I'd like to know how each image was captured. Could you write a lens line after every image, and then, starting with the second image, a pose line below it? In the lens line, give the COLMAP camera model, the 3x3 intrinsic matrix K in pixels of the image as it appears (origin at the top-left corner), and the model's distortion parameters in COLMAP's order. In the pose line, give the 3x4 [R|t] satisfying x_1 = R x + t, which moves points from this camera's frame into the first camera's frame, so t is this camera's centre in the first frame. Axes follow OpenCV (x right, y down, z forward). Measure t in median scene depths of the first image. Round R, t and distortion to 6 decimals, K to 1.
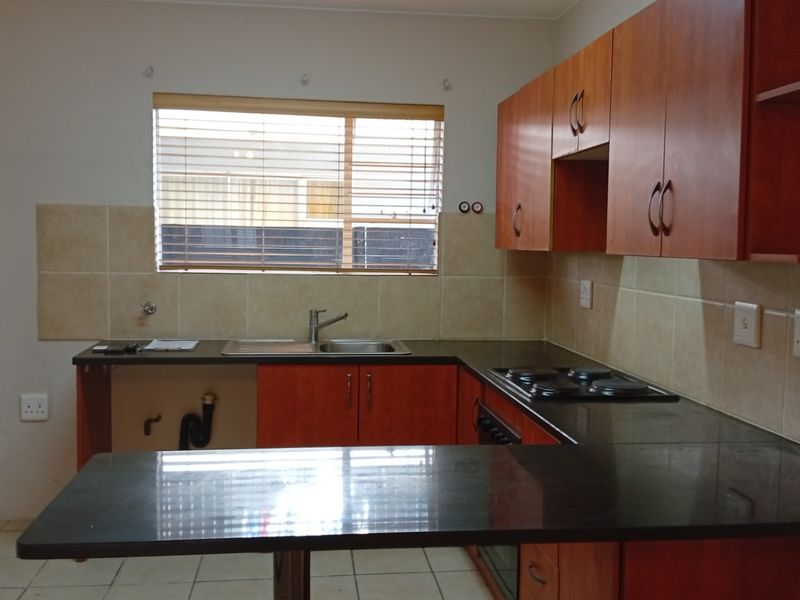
lens RADIAL K [[817.8, 0, 396.5], [0, 817.8, 299.9], [0, 0, 1]] dist [0.168610, -0.378693]
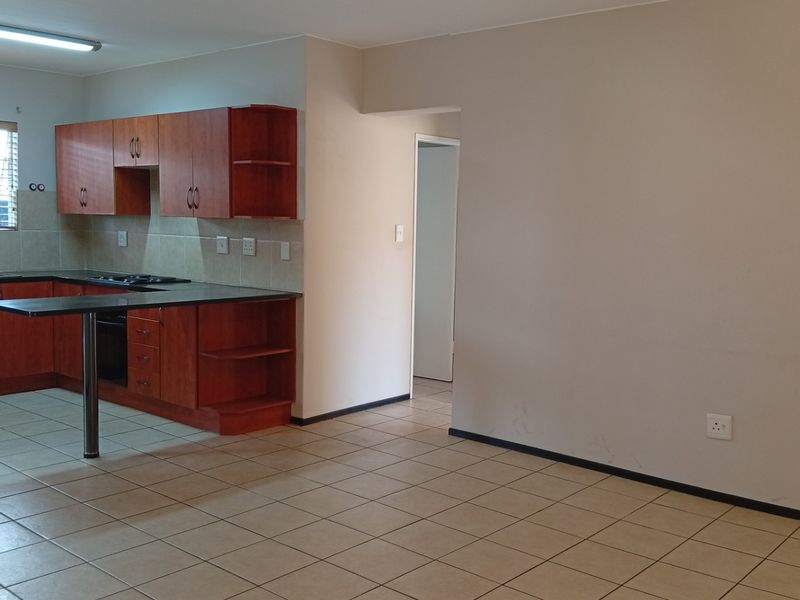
lens RADIAL K [[817.8, 0, 396.5], [0, 817.8, 299.9], [0, 0, 1]] dist [0.168610, -0.378693]
pose [[0.743472, -0.061942, 0.665892, -0.507524], [0.037410, 0.997994, 0.051066, 0.052148], [-0.667720, -0.013056, 0.744298, -0.712500]]
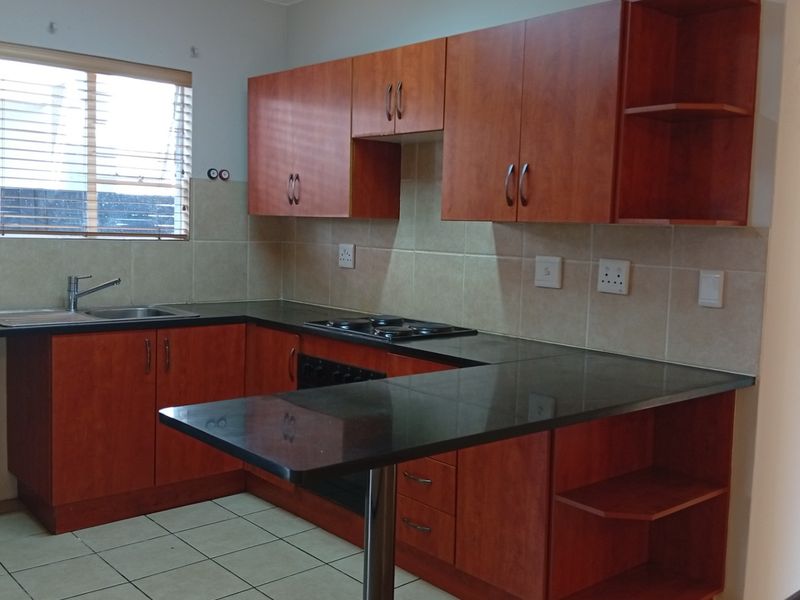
lens RADIAL K [[817.8, 0, 396.5], [0, 817.8, 299.9], [0, 0, 1]] dist [0.168610, -0.378693]
pose [[0.825131, -0.041039, 0.563448, -0.334951], [0.022040, 0.998937, 0.040481, 0.008961], [-0.564511, -0.020984, 0.825159, 0.008706]]
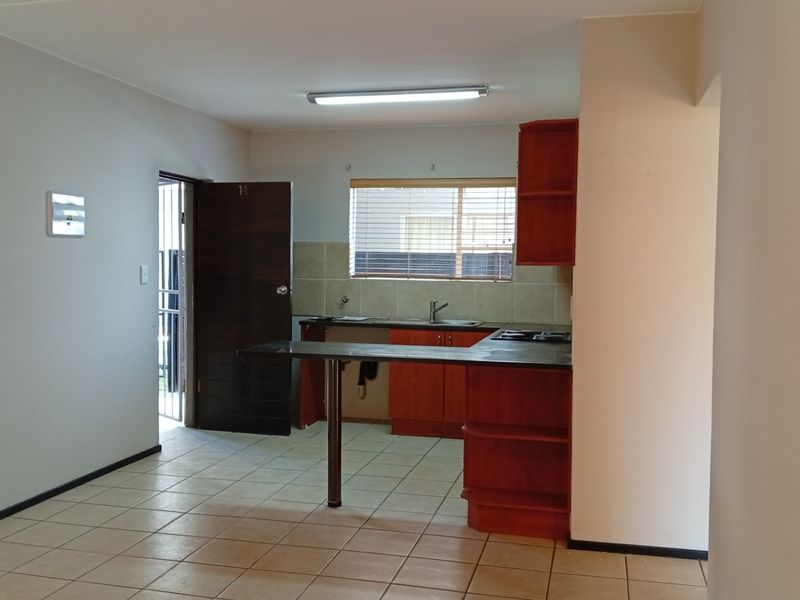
lens RADIAL K [[817.8, 0, 396.5], [0, 817.8, 299.9], [0, 0, 1]] dist [0.168610, -0.378693]
pose [[0.932905, 0.014851, -0.359816, 0.441816], [-0.027122, 0.999209, -0.029079, 0.060677], [0.359100, 0.036886, 0.932570, -0.609865]]
